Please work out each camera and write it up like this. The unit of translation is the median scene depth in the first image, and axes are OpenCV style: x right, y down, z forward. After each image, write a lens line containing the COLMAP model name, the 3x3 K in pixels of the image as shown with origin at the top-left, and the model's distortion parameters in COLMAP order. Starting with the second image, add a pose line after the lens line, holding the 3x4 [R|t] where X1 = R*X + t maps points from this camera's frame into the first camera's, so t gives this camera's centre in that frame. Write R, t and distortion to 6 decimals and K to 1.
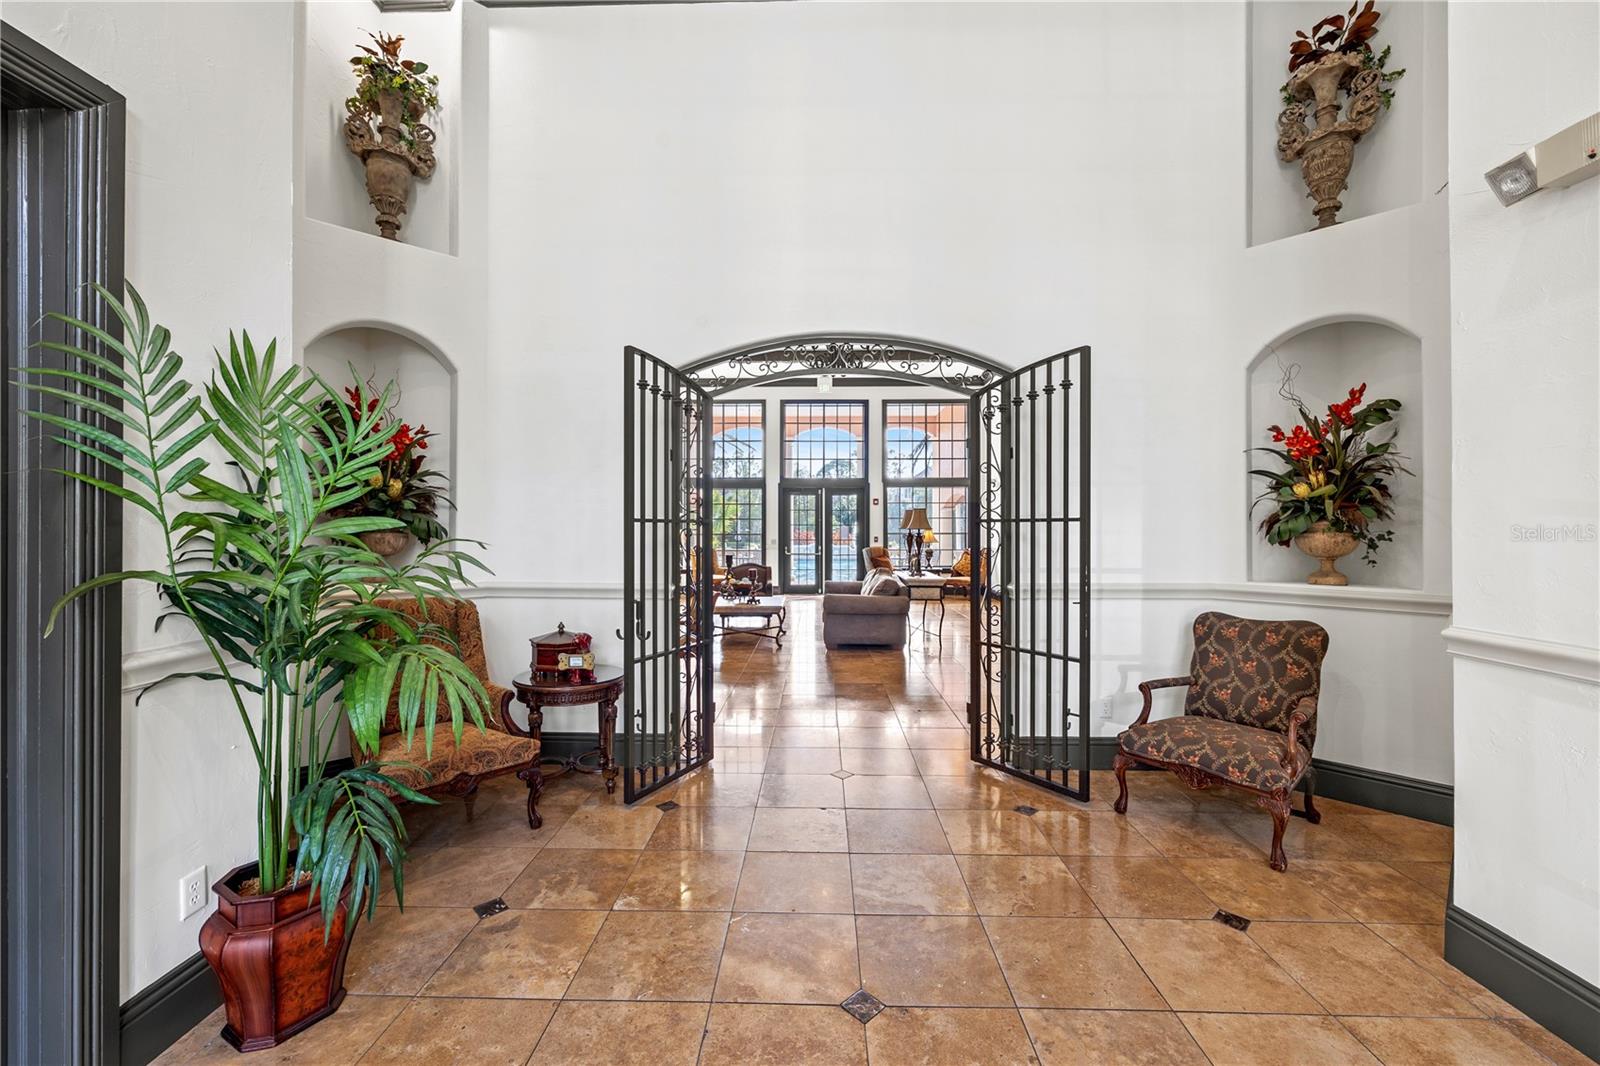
lens RADIAL K [[649.8, 0, 800.0], [0, 649.8, 533.0], [0, 0, 1]] dist [-0.001299, -0.000279]
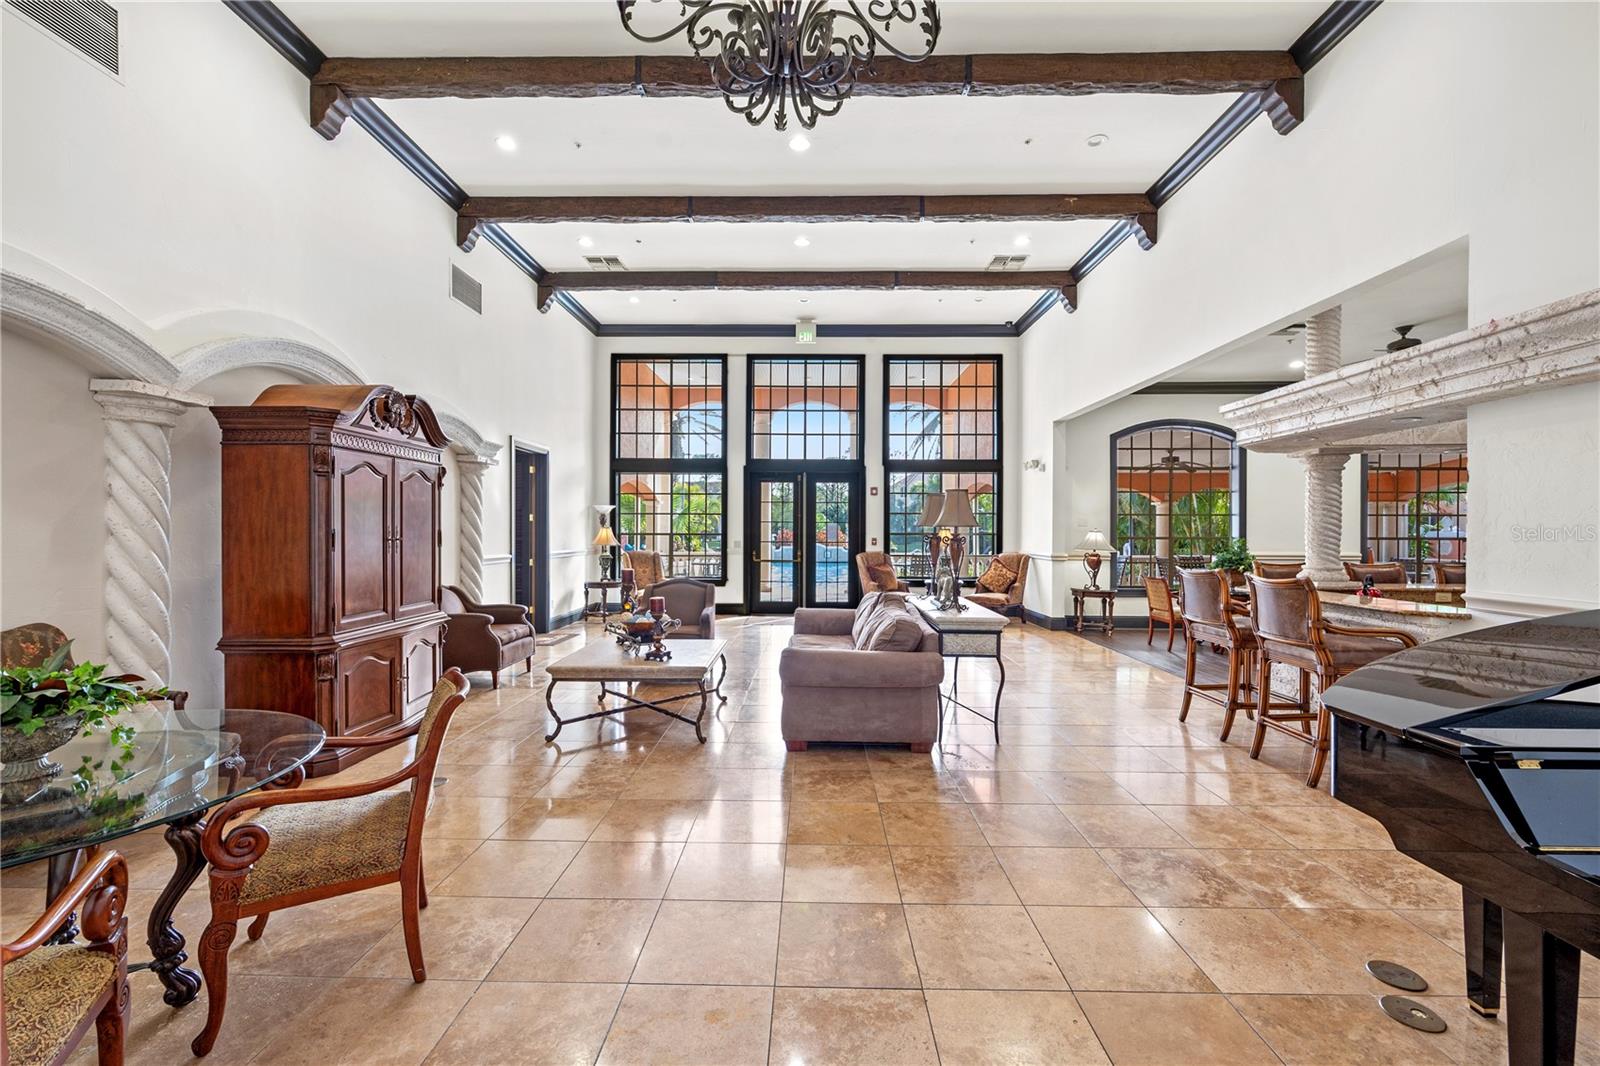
lens RADIAL K [[649.8, 0, 800.0], [0, 649.8, 533.0], [0, 0, 1]] dist [-0.001299, -0.000279]
pose [[0.999956, 0.002796, 0.008919, 0.024956], [-0.002822, 0.999992, 0.002945, -0.001155], [-0.008911, -0.002970, 0.999956, 0.251608]]
